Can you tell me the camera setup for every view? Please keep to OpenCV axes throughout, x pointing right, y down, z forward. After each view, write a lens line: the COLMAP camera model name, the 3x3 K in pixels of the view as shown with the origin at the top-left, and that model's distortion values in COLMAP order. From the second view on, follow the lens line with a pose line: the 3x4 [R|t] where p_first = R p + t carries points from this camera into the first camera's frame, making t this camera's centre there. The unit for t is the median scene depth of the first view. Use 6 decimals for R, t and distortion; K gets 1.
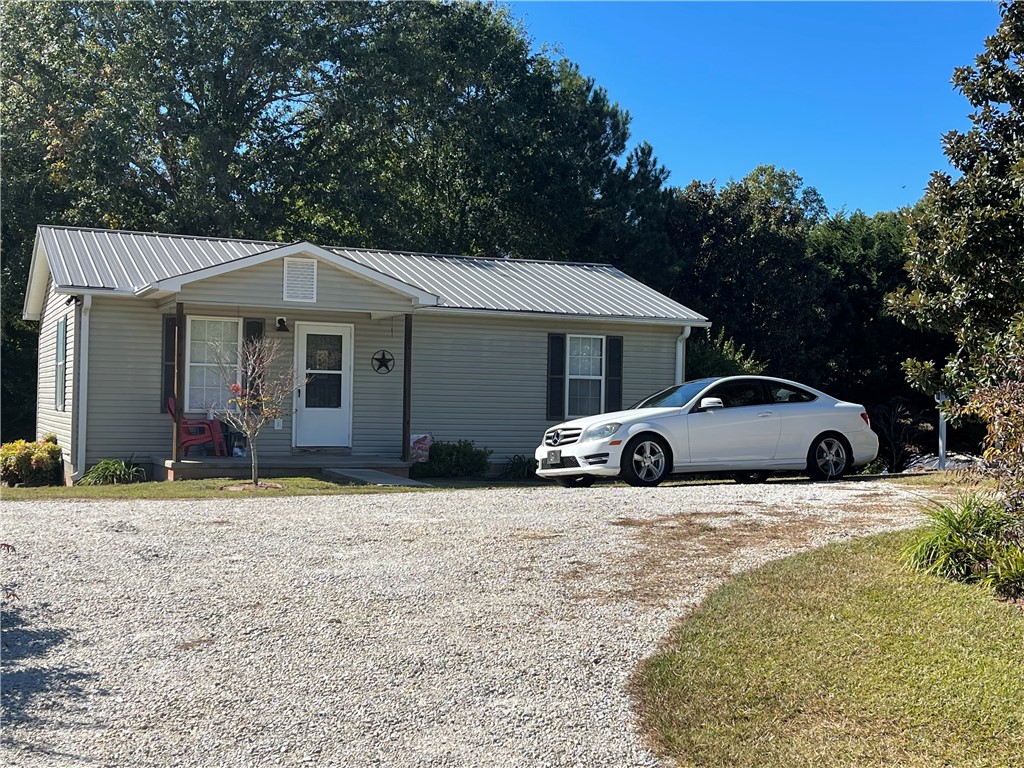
lens RADIAL K [[1304.3, 0, 512.2], [0, 1304.3, 385.1], [0, 0, 1]] dist [0.007789, 0.000000]
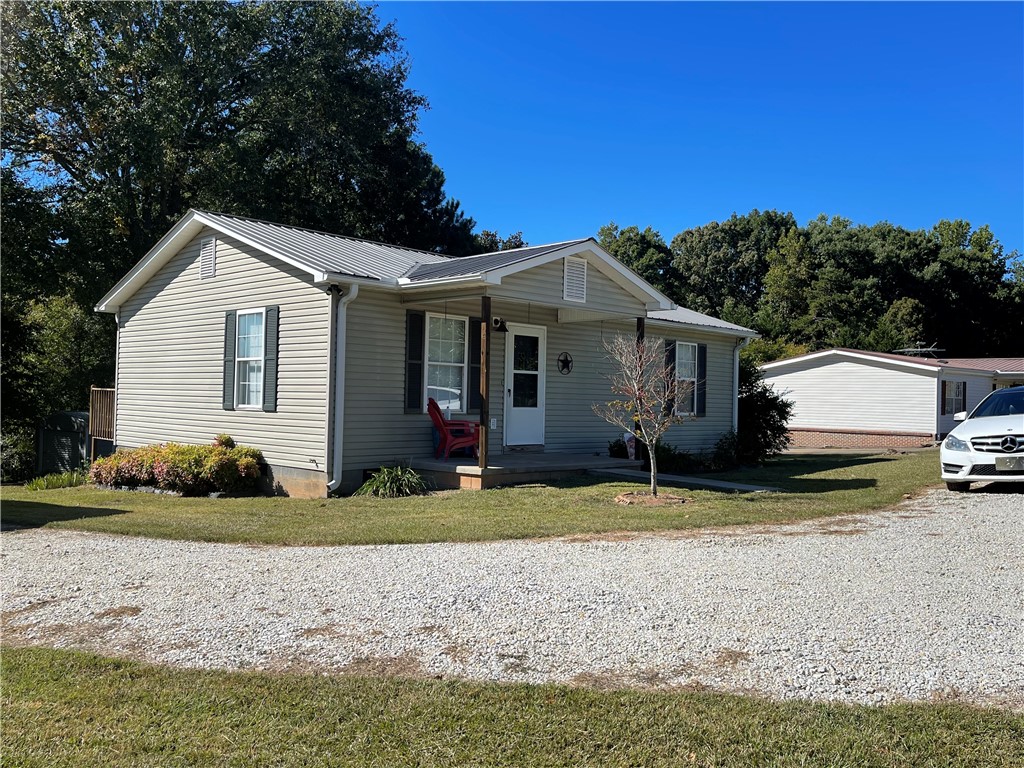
lens RADIAL K [[879.1, 0, 512.1], [0, 879.1, 380.3], [0, 0, 1]] dist [0.065219, 0.003135]
pose [[0.931848, 0.009796, 0.362717, -0.408708], [-0.009770, 0.999950, -0.001905, -0.002379], [-0.362718, -0.001769, 0.931897, 0.360572]]
